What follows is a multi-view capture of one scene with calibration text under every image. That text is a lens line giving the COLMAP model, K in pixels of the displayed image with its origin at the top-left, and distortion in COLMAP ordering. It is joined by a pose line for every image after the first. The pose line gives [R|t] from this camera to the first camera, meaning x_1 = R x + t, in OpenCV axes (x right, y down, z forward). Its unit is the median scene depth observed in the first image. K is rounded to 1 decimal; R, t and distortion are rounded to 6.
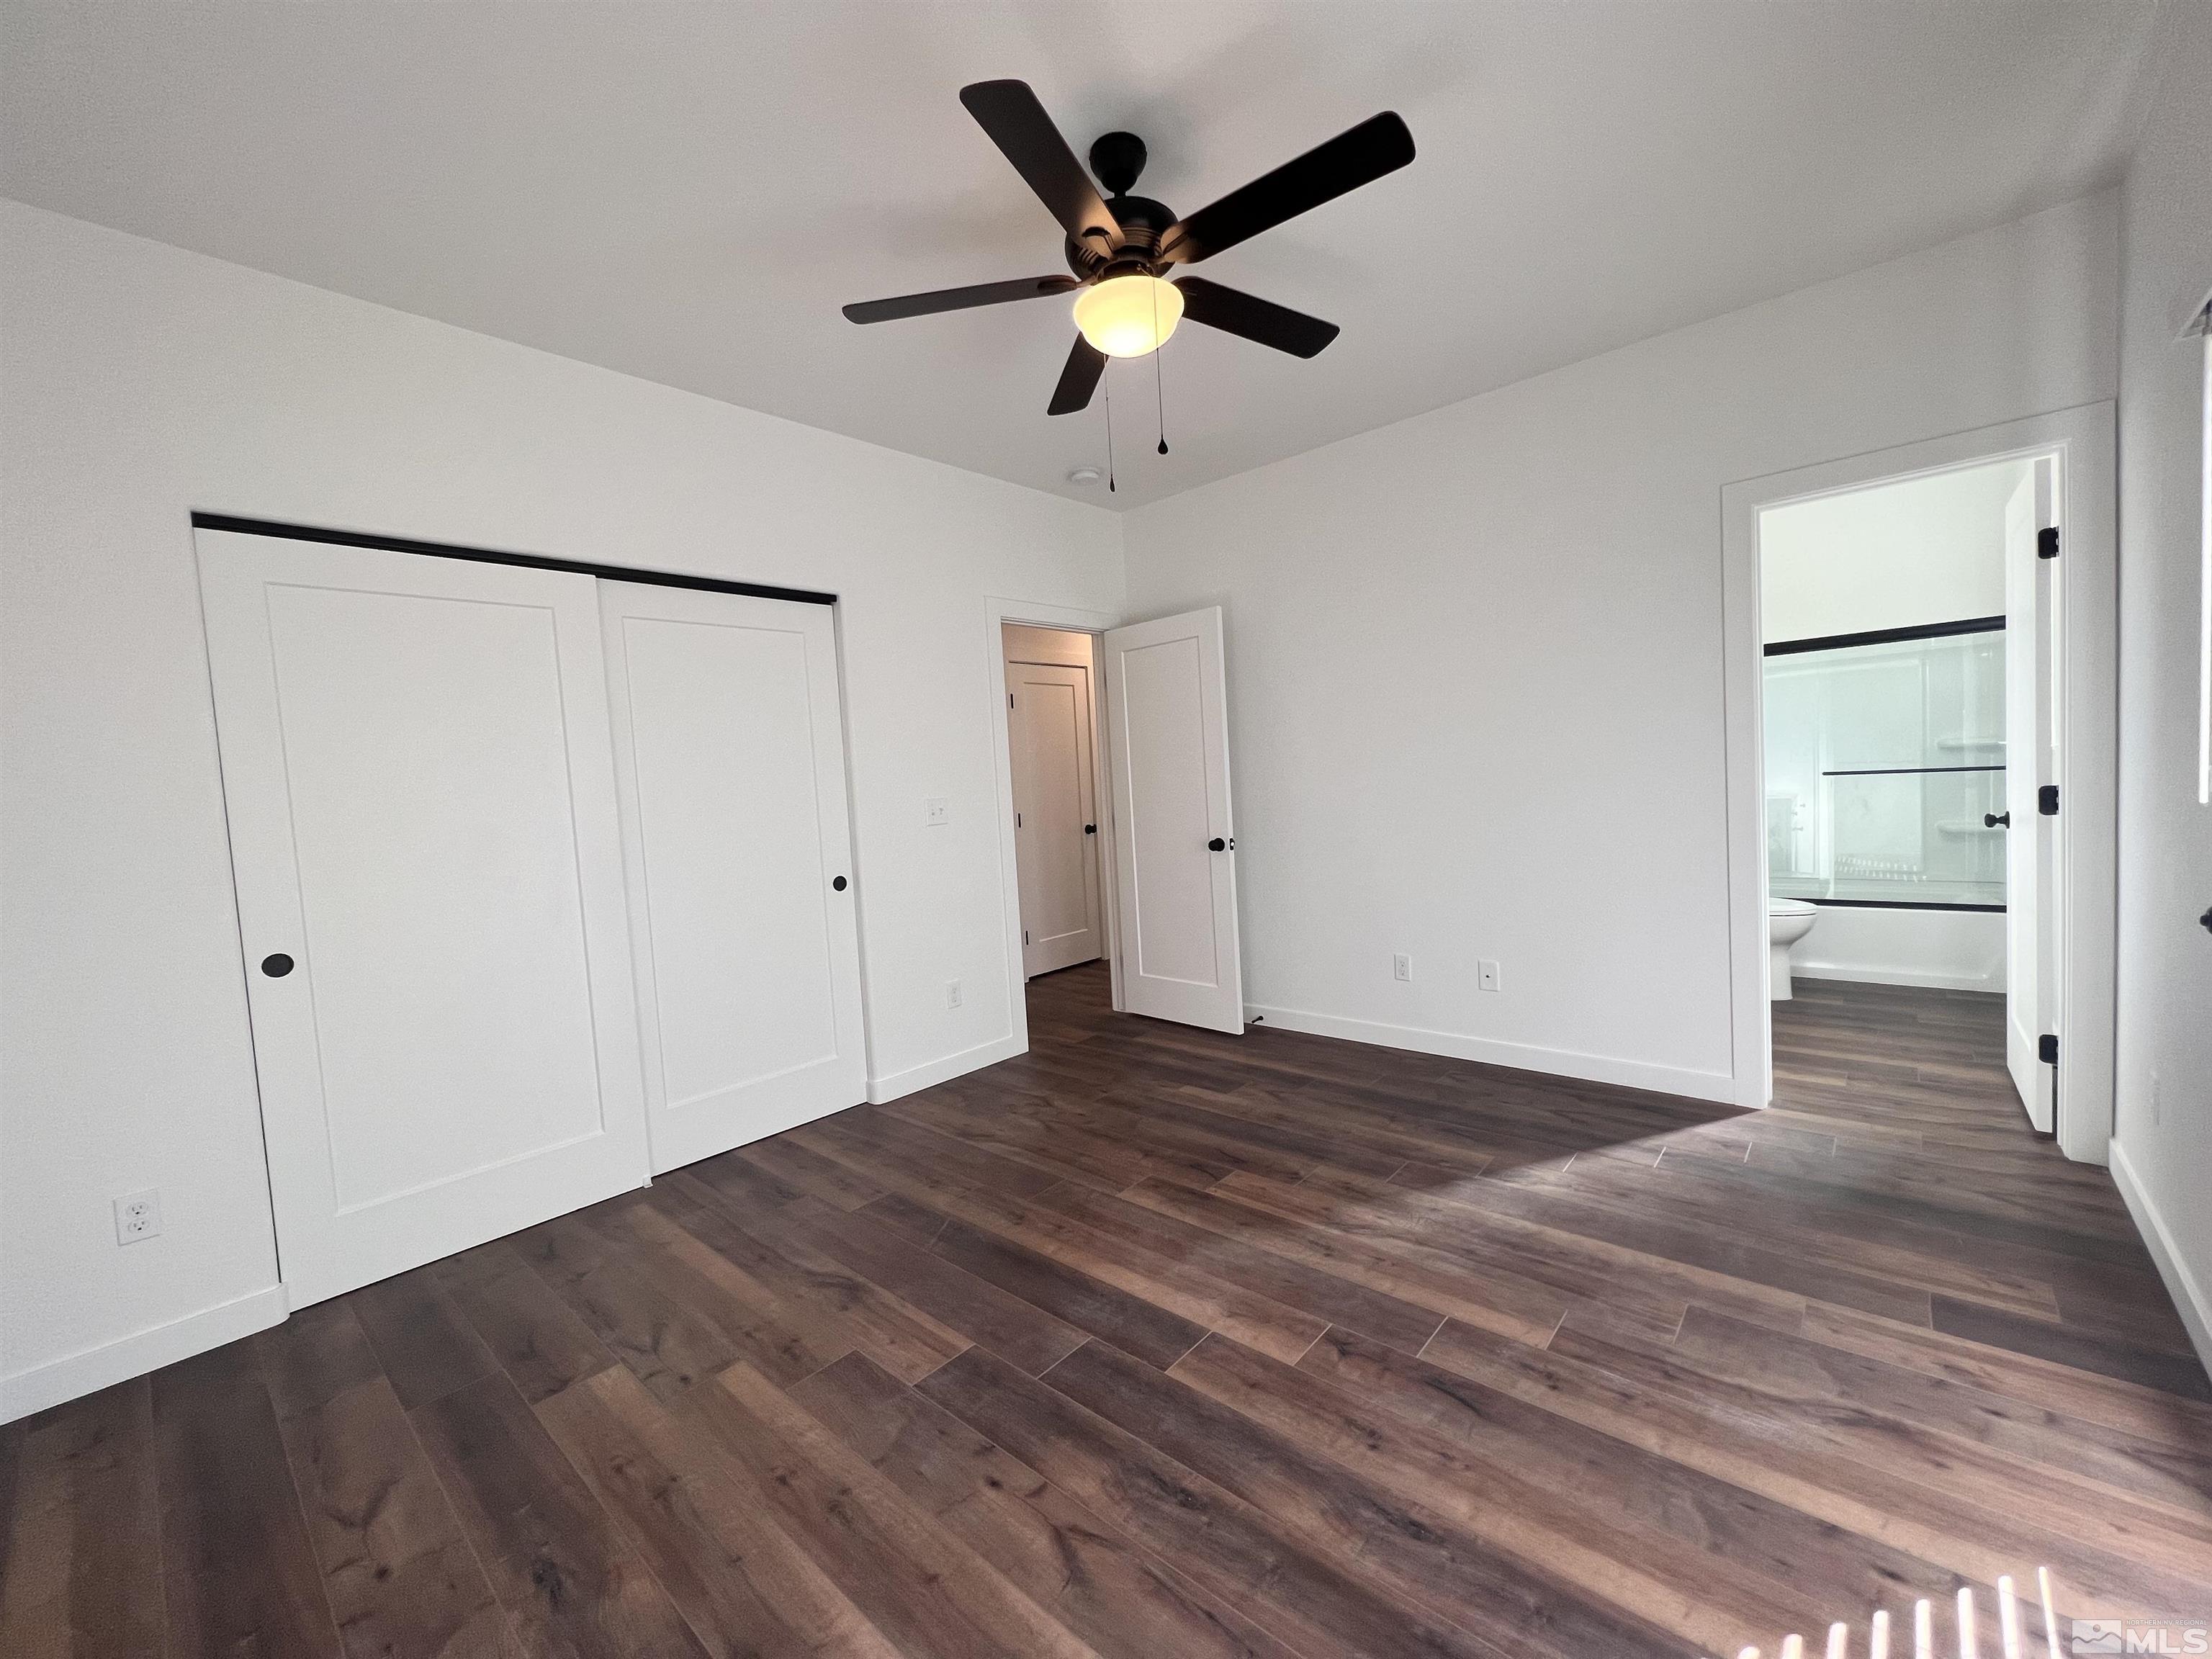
lens RADIAL K [[885.9, 0, 1111.9], [0, 885.9, 827.0], [0, 0, 1]] dist [-0.001487, 0.000100]
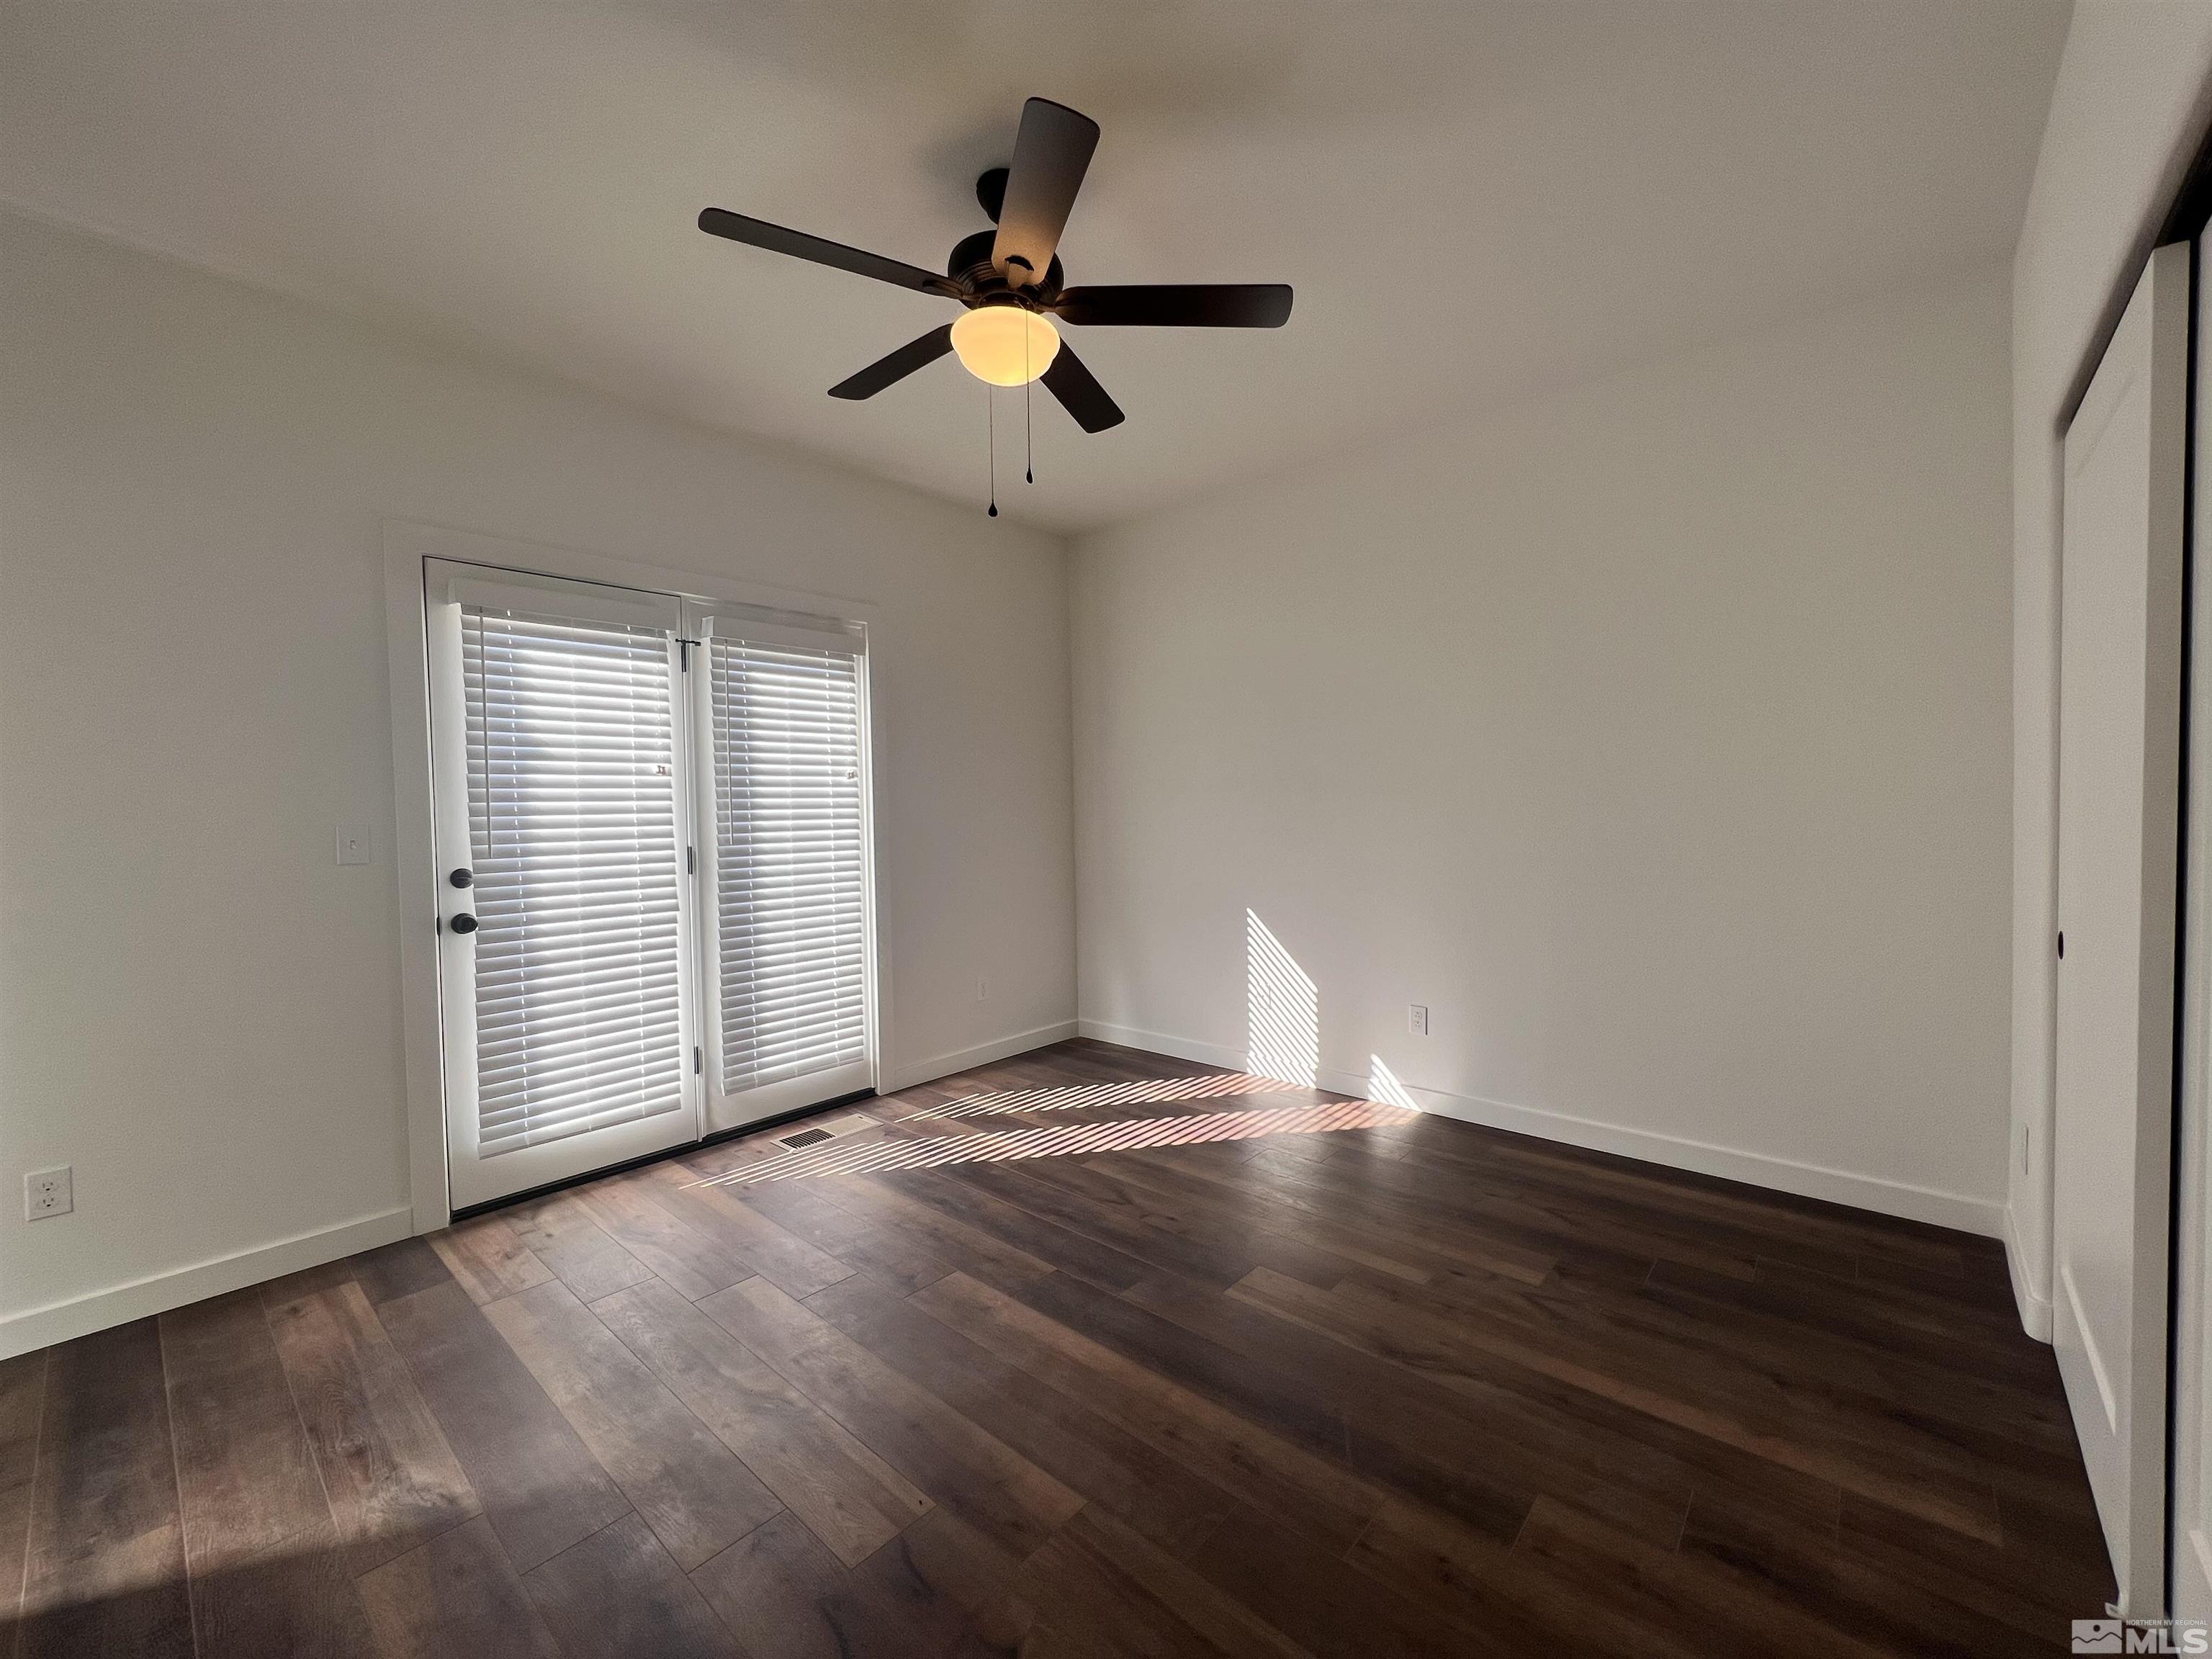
lens RADIAL K [[885.9, 0, 1105.9], [0, 885.9, 830.9], [0, 0, 1]] dist [-0.001487, 0.000100]
pose [[-0.997036, 0.076742, 0.005445, -0.057935], [0.076927, 0.993396, 0.085127, -0.099278], [0.001123, 0.085294, -0.996355, 1.996247]]
